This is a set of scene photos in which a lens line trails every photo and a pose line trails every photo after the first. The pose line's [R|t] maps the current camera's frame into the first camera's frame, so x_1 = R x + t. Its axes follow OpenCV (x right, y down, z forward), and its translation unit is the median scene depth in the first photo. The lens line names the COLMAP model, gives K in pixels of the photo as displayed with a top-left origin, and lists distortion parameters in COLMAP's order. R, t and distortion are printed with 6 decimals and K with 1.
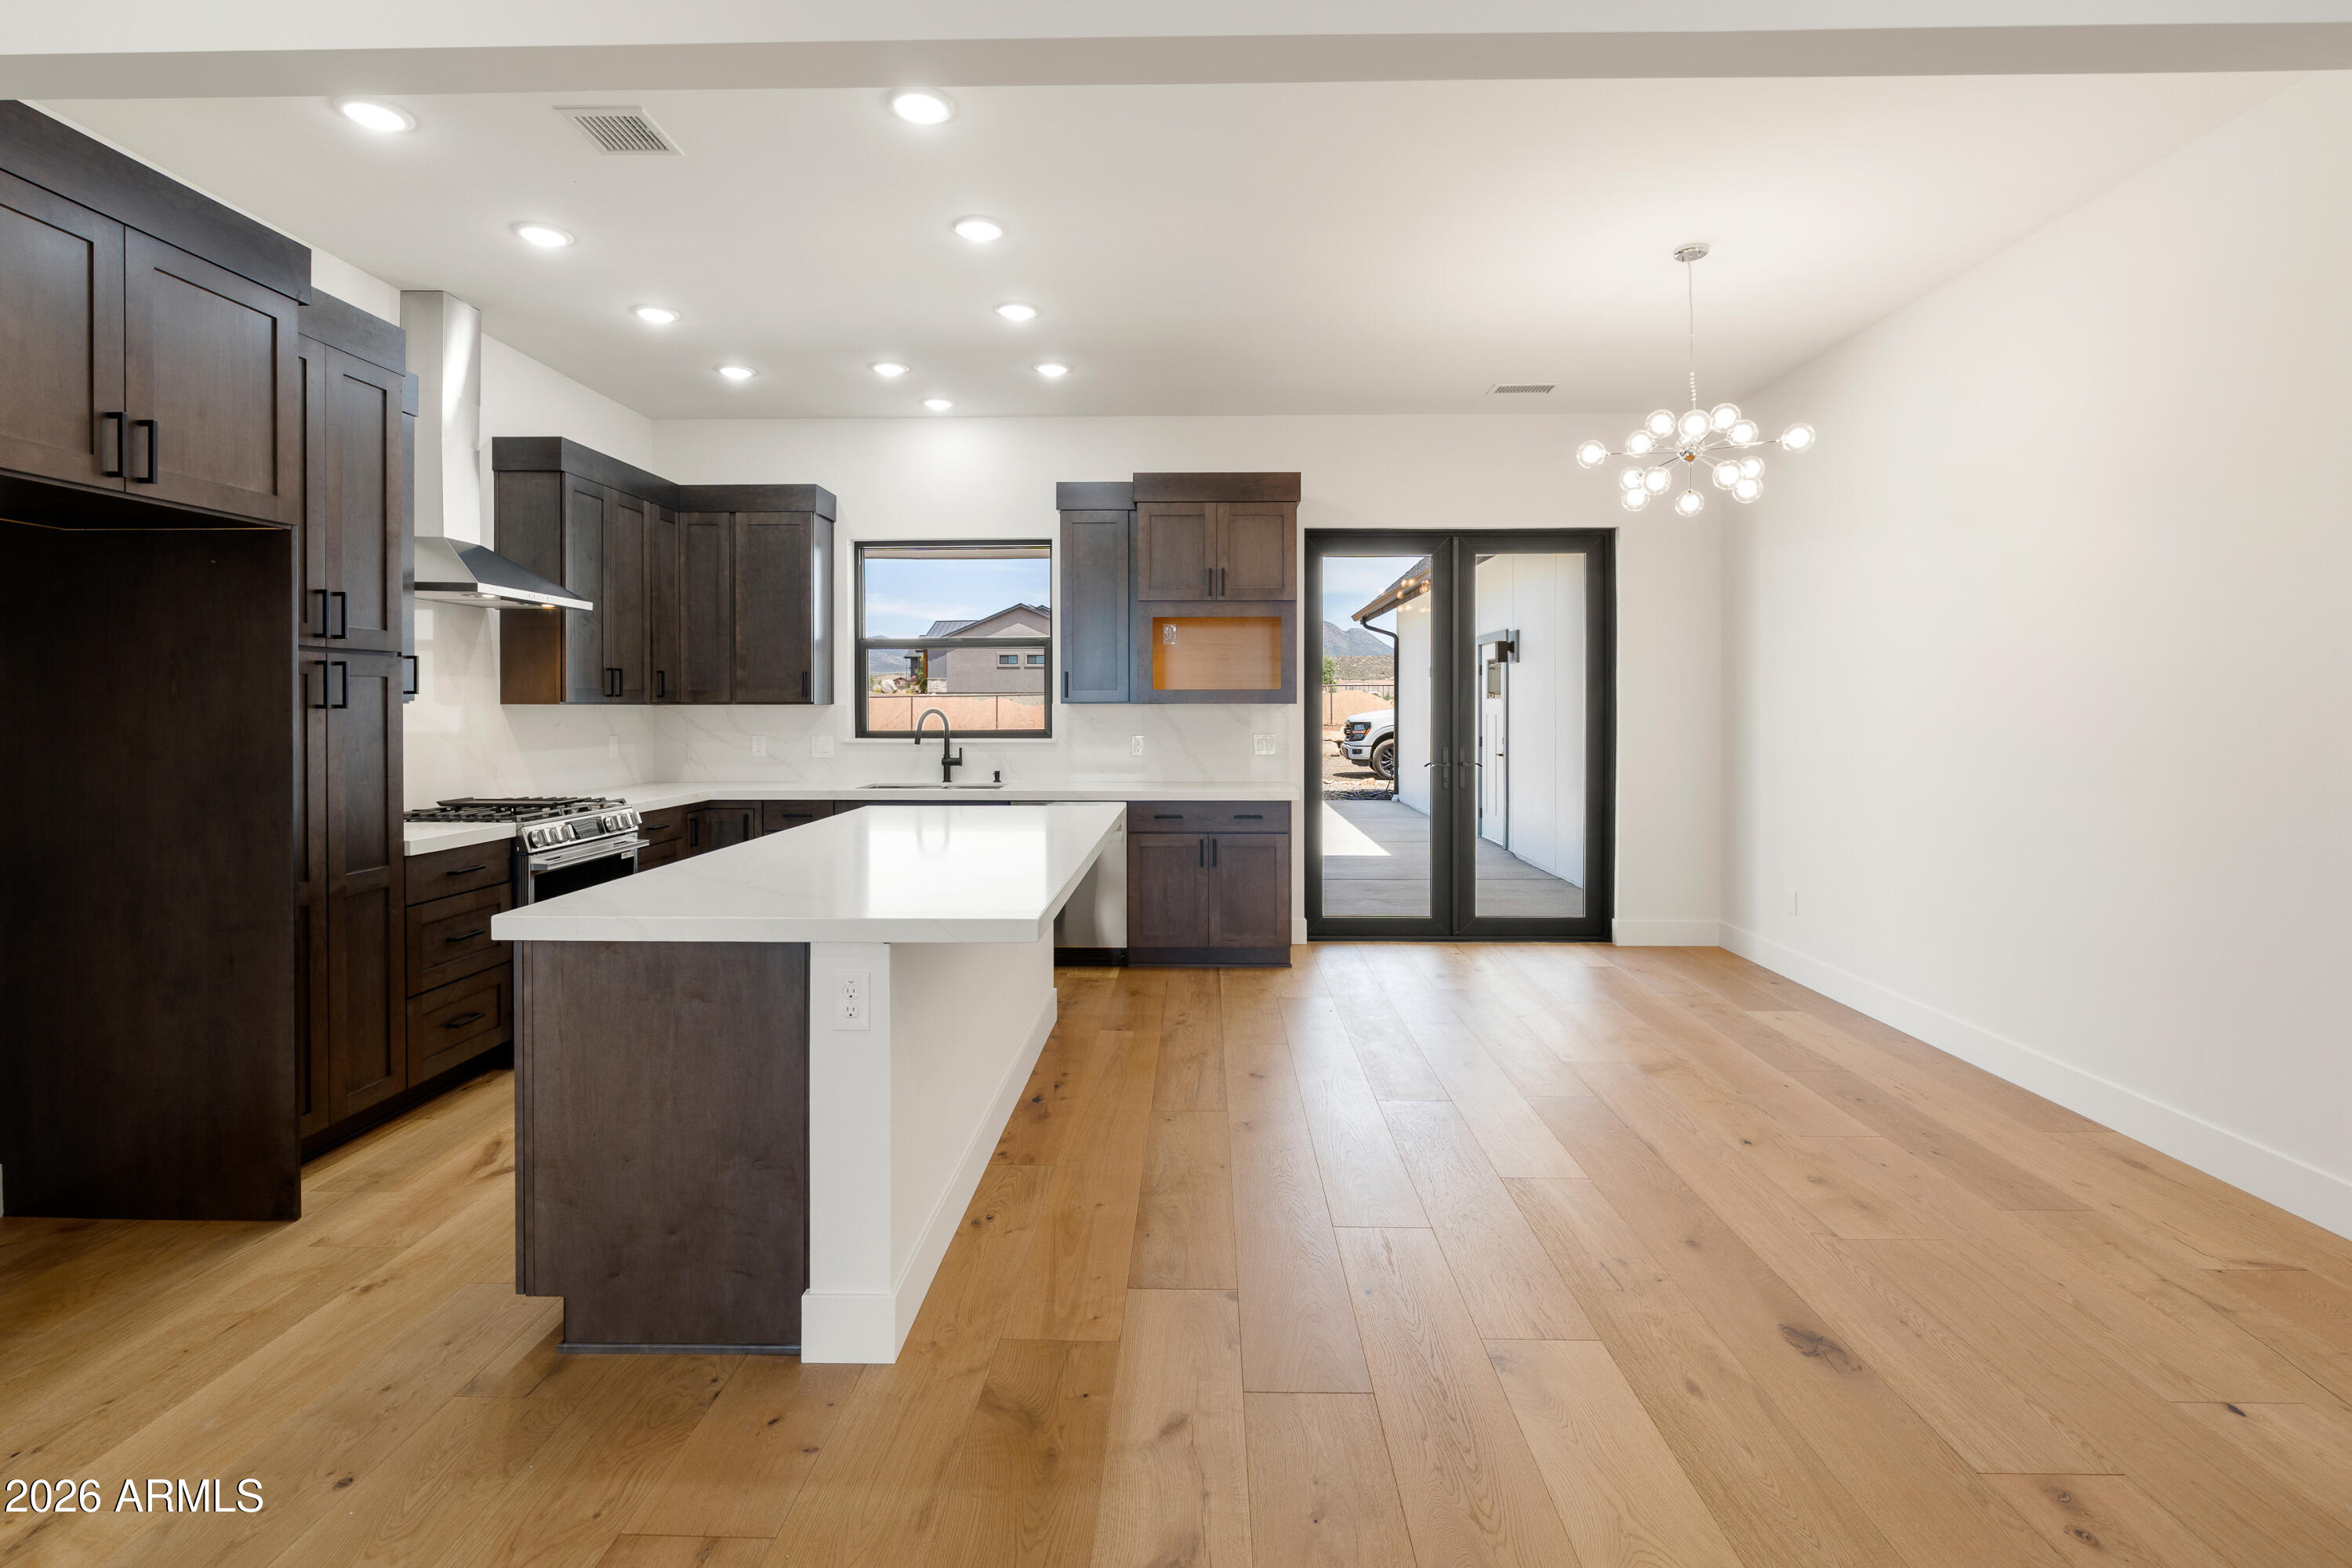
lens RADIAL K [[1061.6, 0, 1178.5], [0, 1061.6, 712.2], [0, 0, 1]] dist [-0.003842, 0.000371]
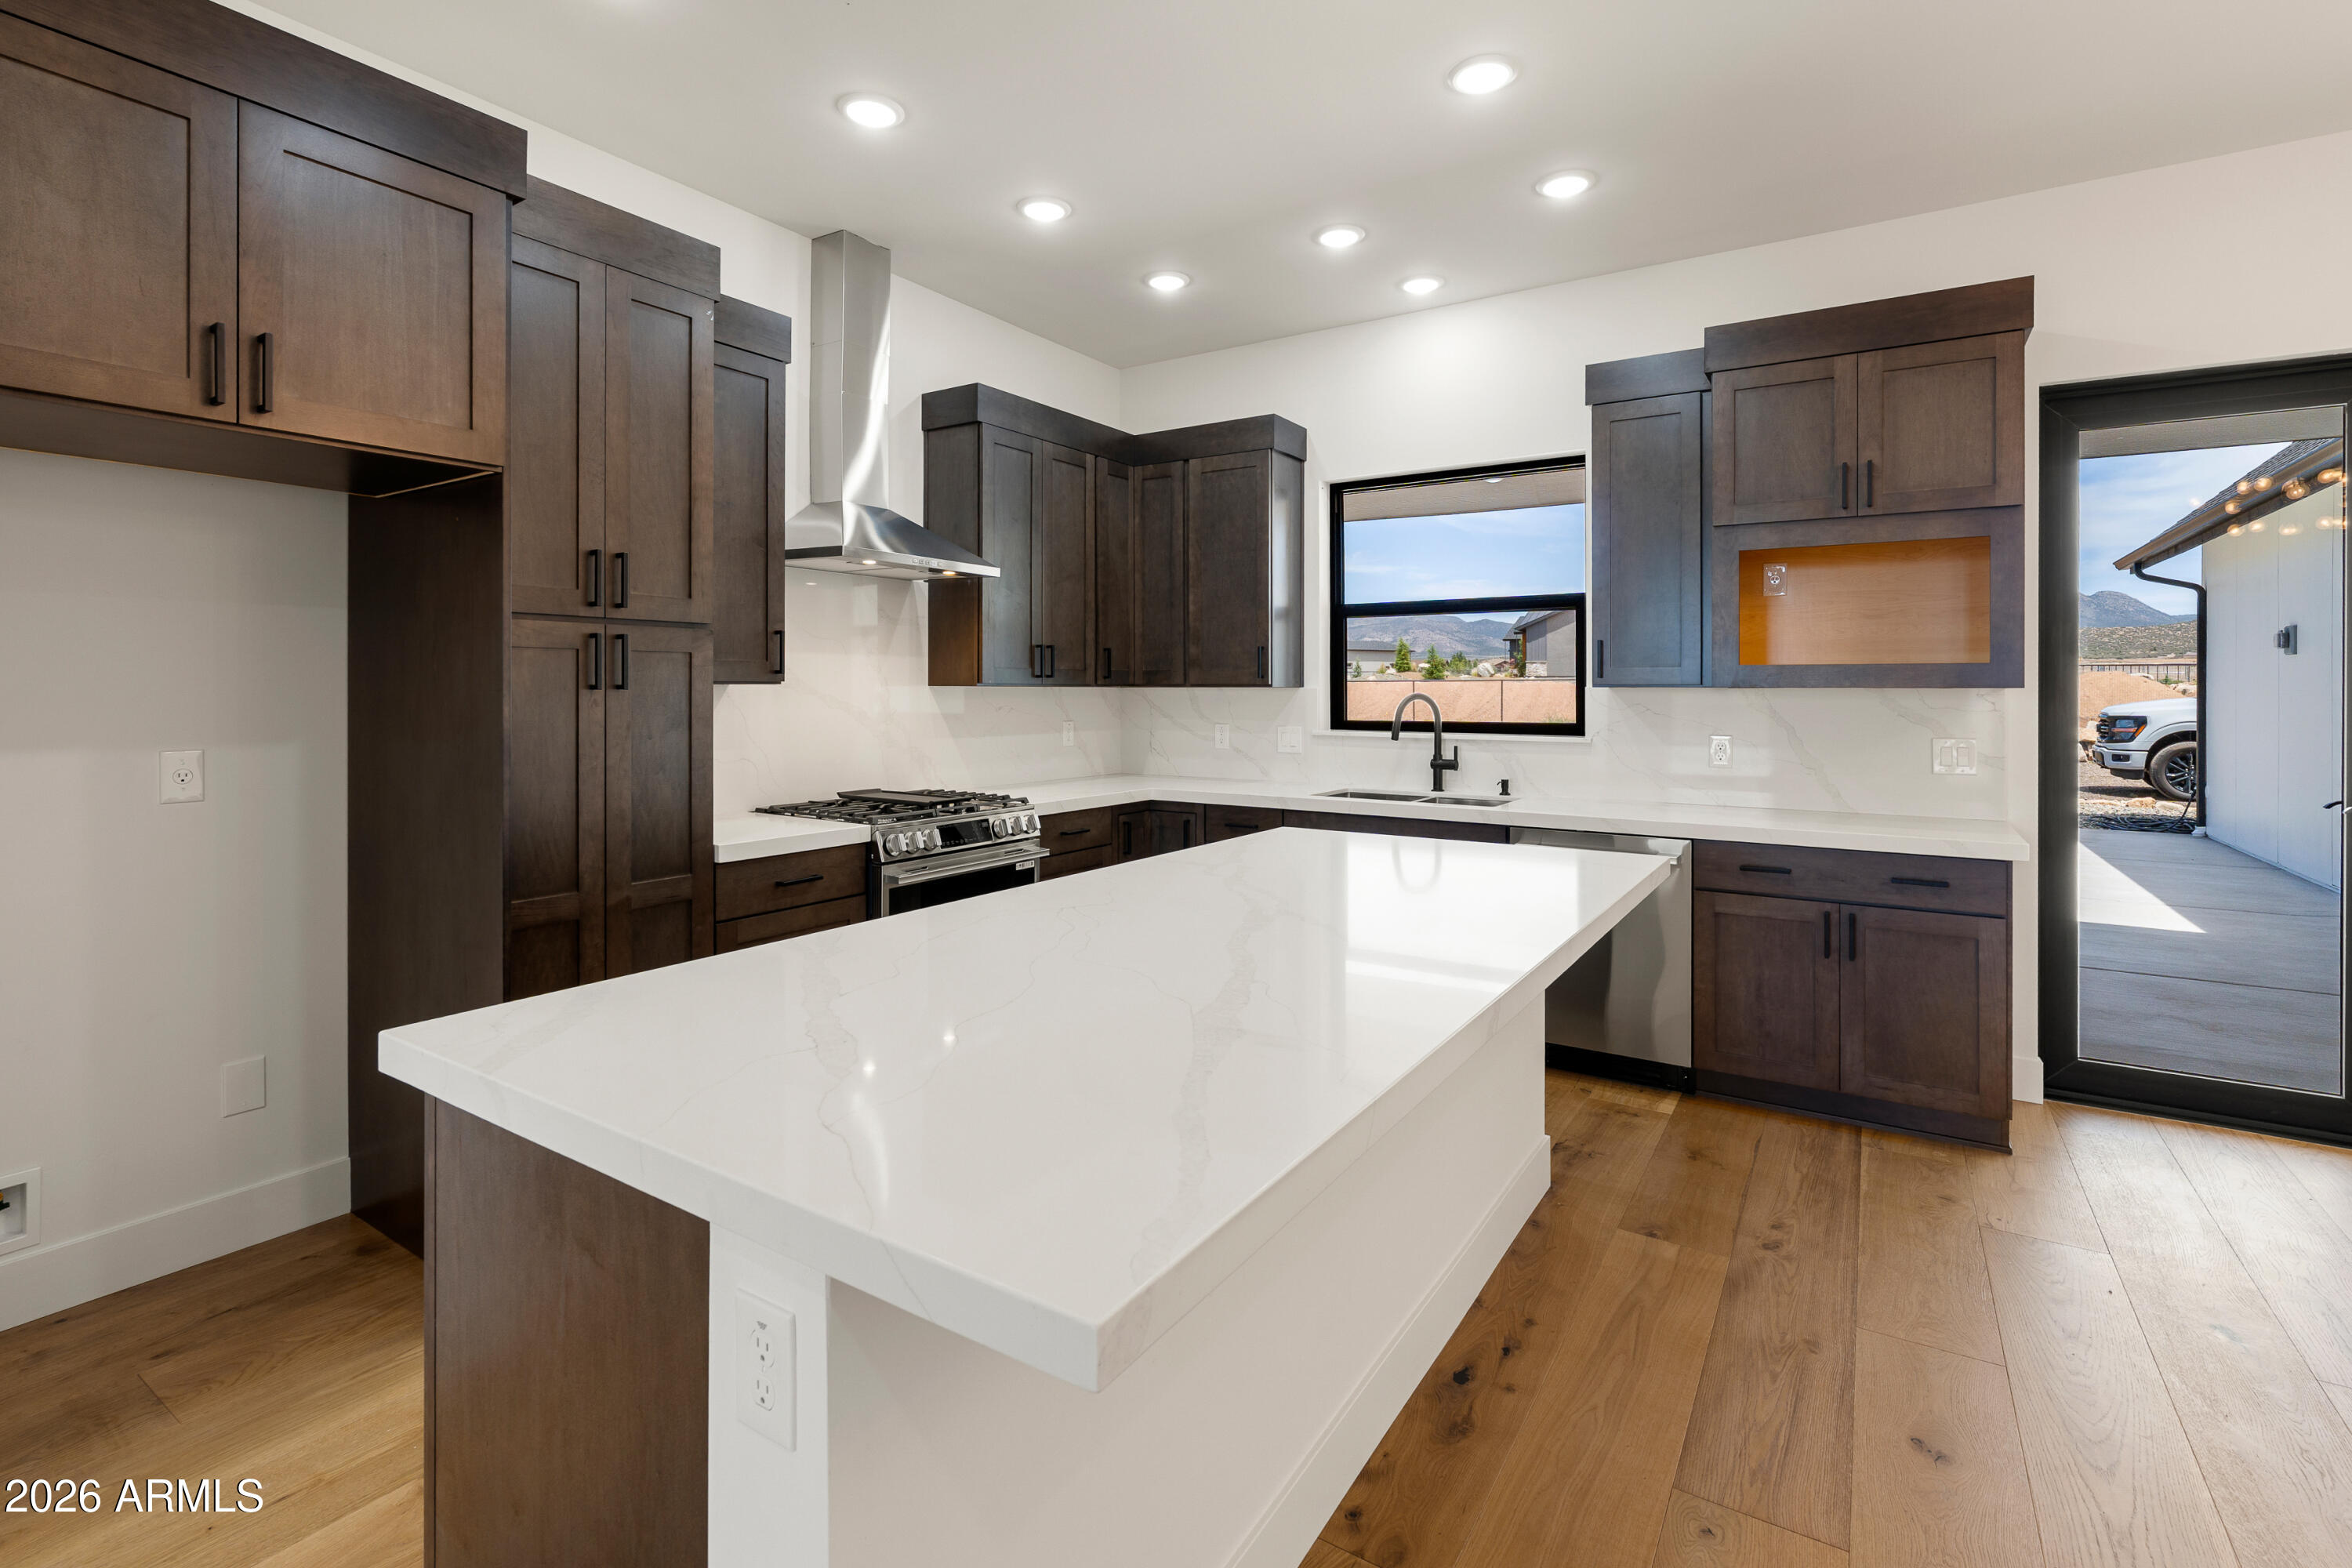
lens RADIAL K [[1069.5, 0, 1190.3], [0, 1069.5, 687.1], [0, 0, 1]] dist [-0.003614, -0.000184]
pose [[0.855394, 0.002433, -0.517973, 0.026091], [-0.007016, 0.999952, -0.006890, -0.001481], [0.517931, 0.009527, 0.855369, 0.287397]]
